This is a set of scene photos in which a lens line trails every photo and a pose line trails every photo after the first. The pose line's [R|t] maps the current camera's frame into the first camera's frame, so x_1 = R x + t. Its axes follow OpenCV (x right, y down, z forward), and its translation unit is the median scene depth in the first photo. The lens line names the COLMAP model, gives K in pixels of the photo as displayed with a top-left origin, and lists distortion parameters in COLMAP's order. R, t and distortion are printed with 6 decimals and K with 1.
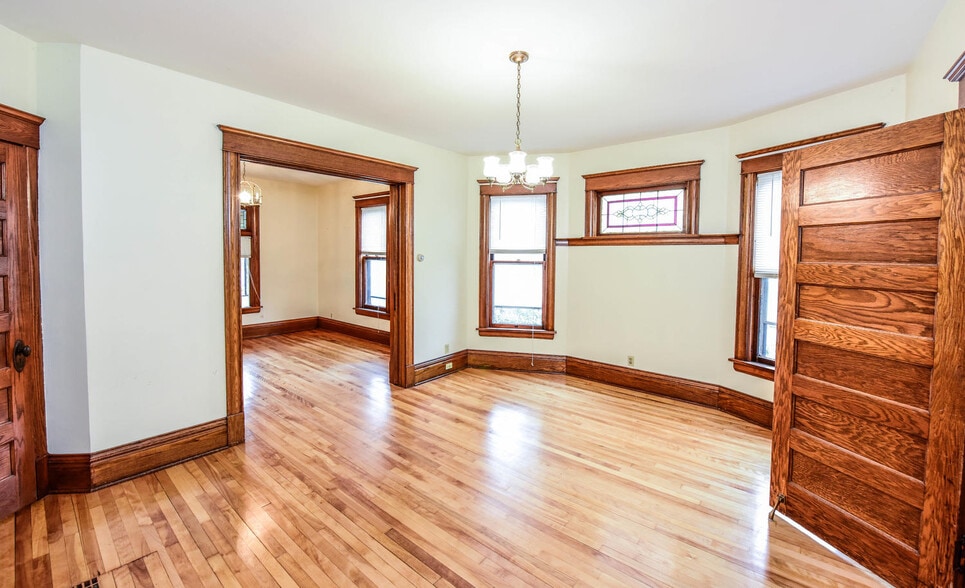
lens RADIAL K [[379.0, 0, 529.8], [0, 379.0, 268.7], [0, 0, 1]] dist [-0.024493, -0.000230]
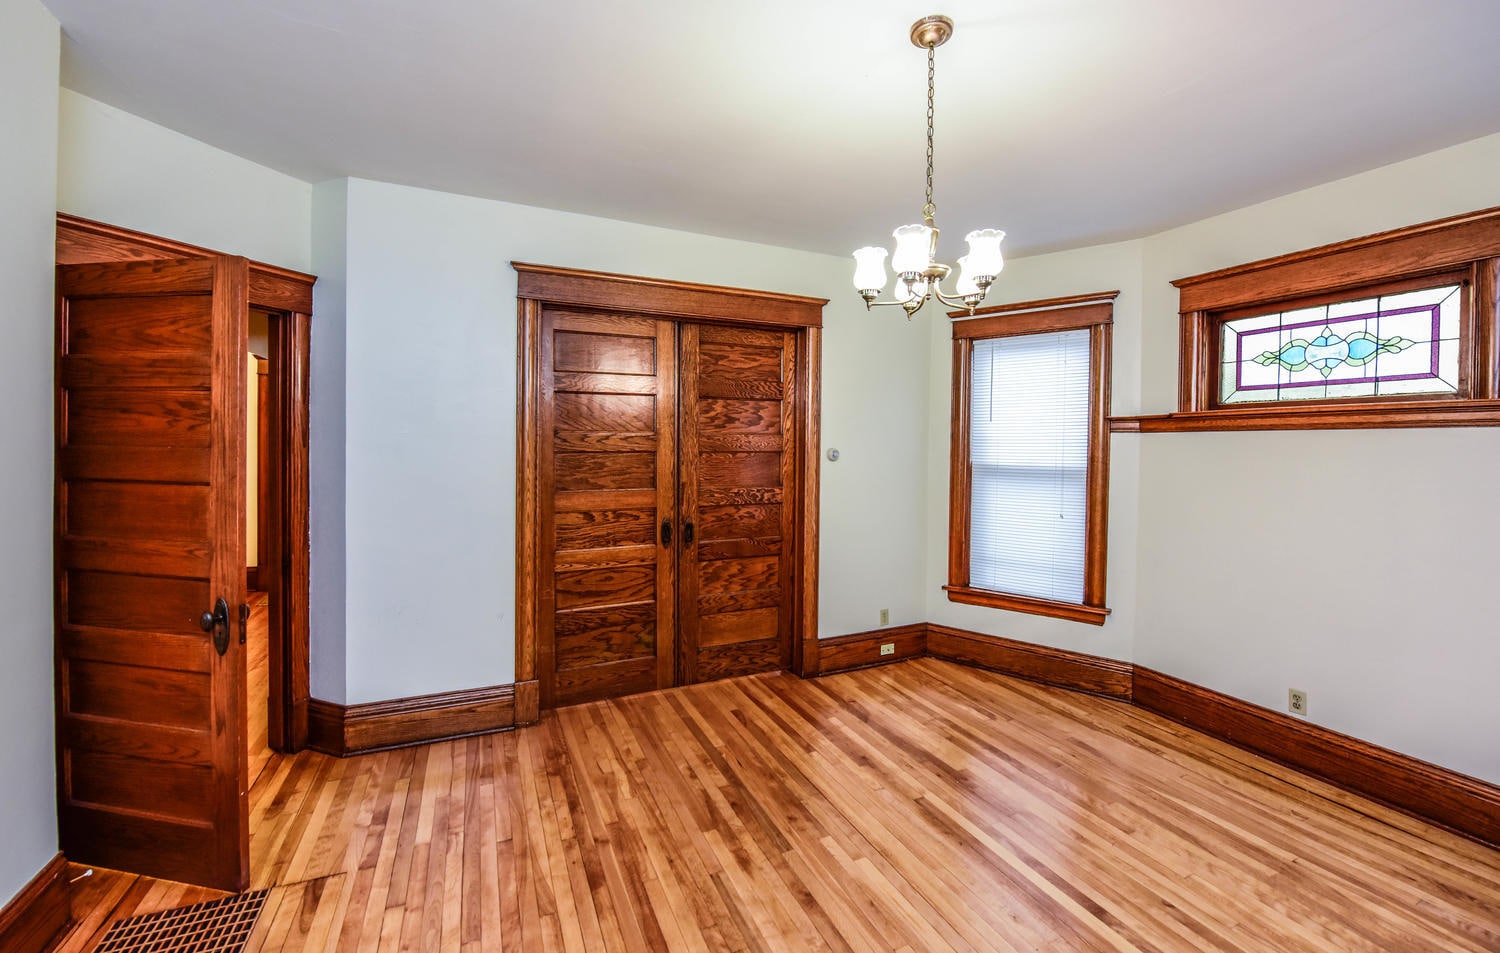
lens RADIAL K [[623.3, 0, 779.1], [0, 623.3, 454.6], [0, 0, 1]] dist [-0.023436, -0.000217]
pose [[0.878919, 0.008277, -0.476899, 0.087255], [-0.022210, 0.999475, -0.023587, -0.004298], [0.476453, 0.031323, 0.878642, 0.120752]]
